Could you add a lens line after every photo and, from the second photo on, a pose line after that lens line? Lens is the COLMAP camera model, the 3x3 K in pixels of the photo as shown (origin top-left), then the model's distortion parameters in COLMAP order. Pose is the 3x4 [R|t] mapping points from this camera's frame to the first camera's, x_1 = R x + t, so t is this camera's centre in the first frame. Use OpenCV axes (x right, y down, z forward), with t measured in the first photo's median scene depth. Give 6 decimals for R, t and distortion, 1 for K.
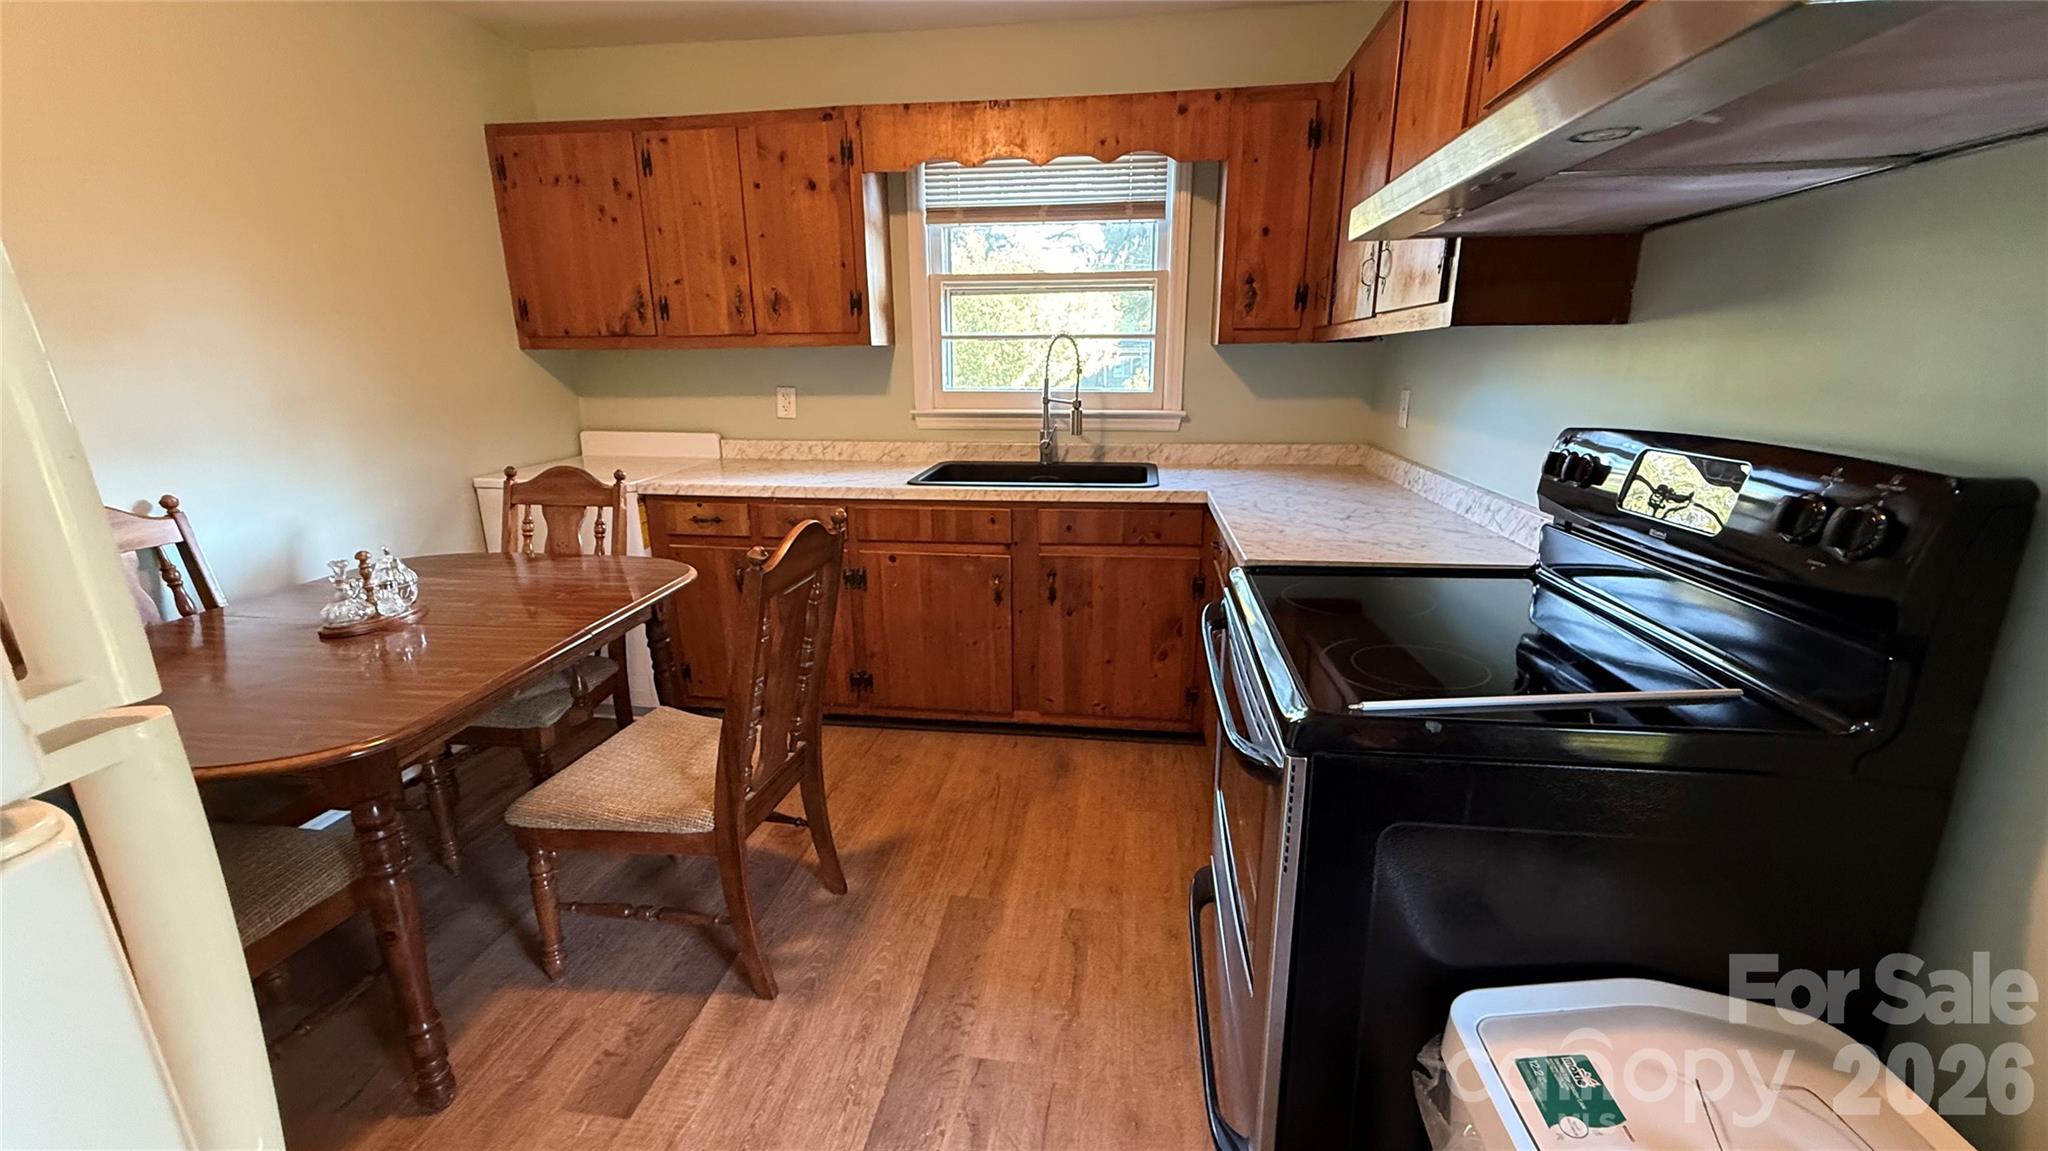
lens RADIAL K [[817.5, 0, 1029.4], [0, 817.5, 584.6], [0, 0, 1]] dist [0.000338, 0.000446]
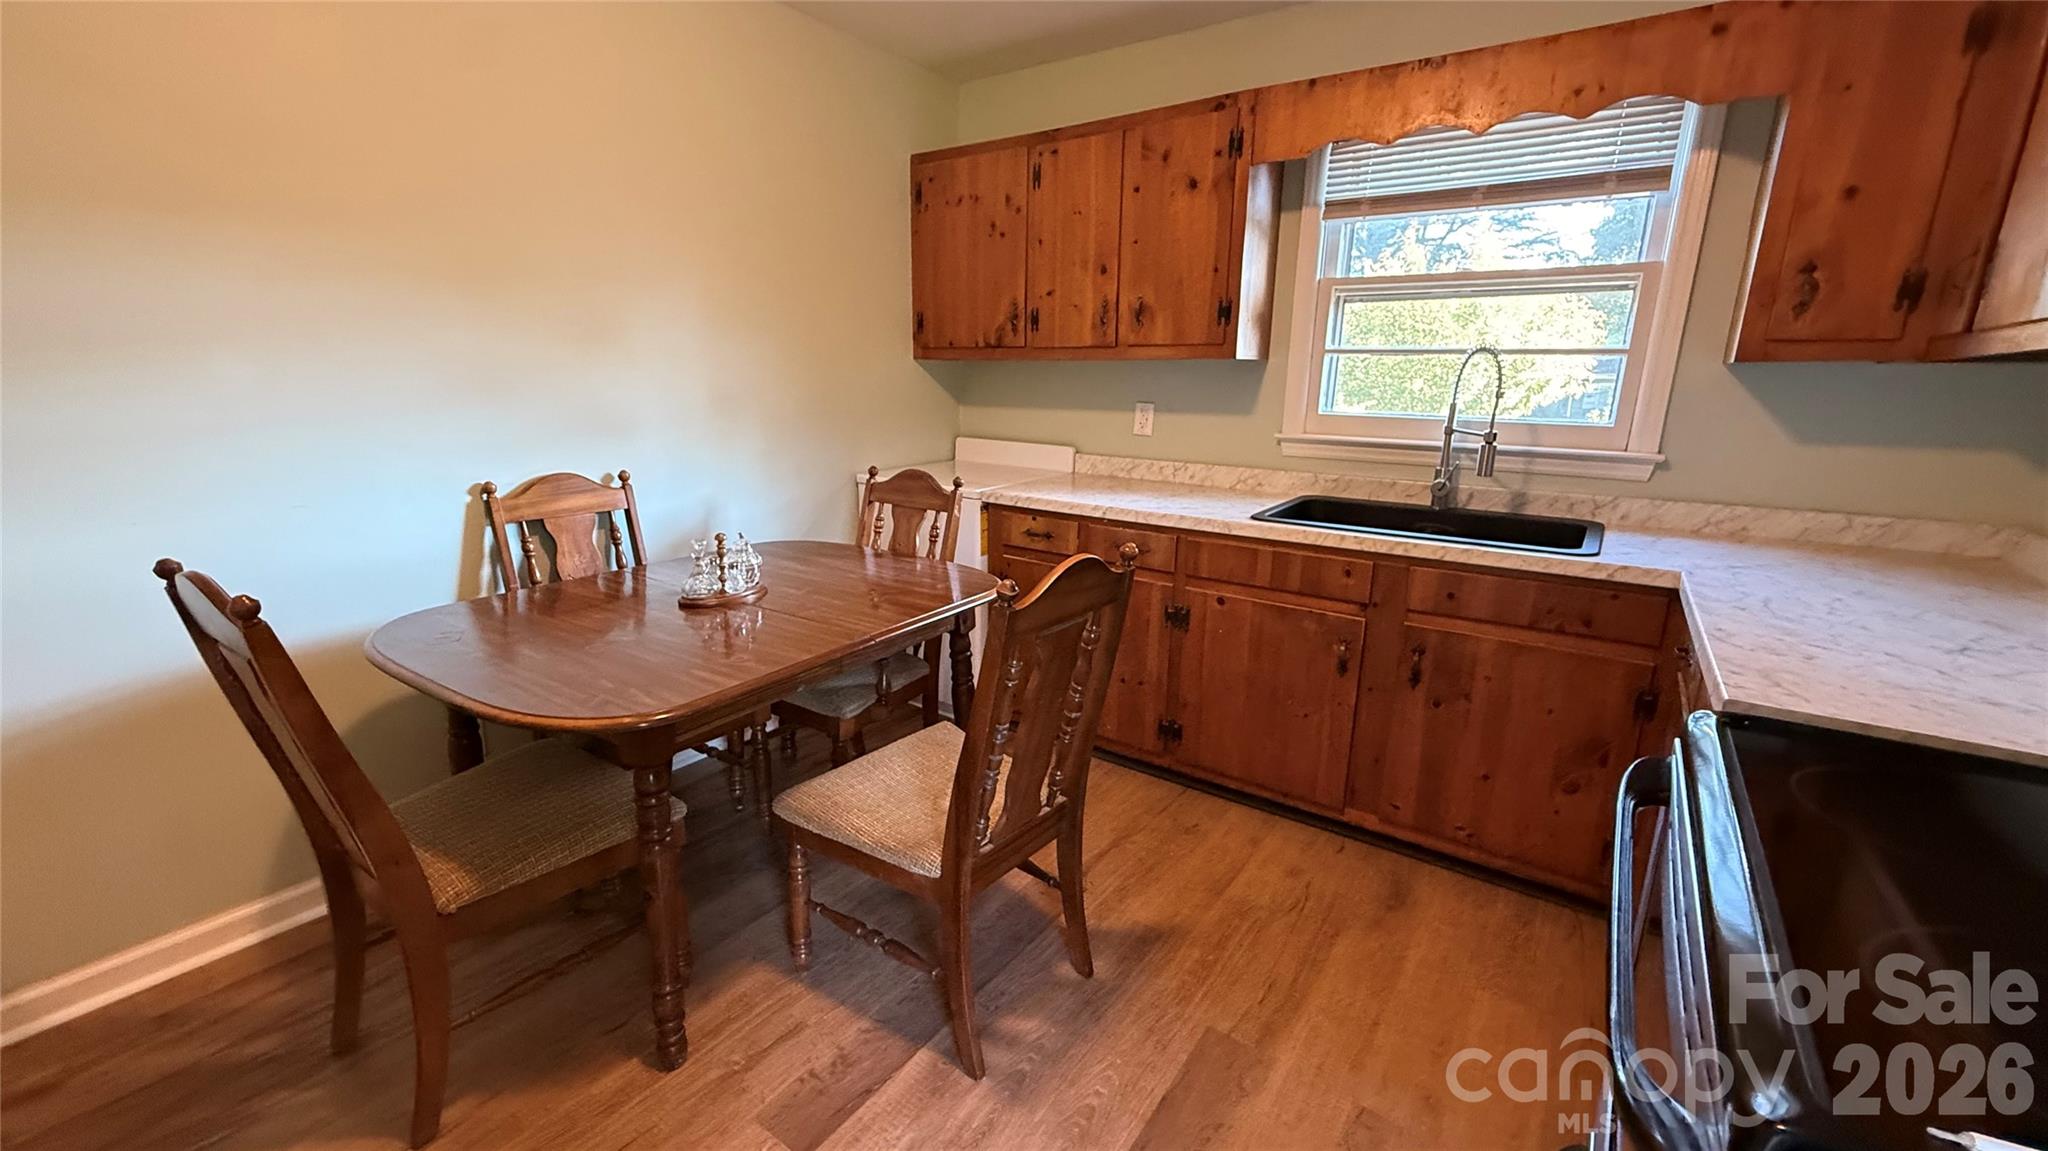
lens RADIAL K [[817.5, 0, 1026.6], [0, 817.5, 581.0], [0, 0, 1]] dist [0.000338, 0.000446]
pose [[0.881800, 0.133523, -0.452327, 0.042892], [-0.145787, 0.989285, 0.007820, -0.030735], [0.448524, 0.059048, 0.891818, 0.132030]]
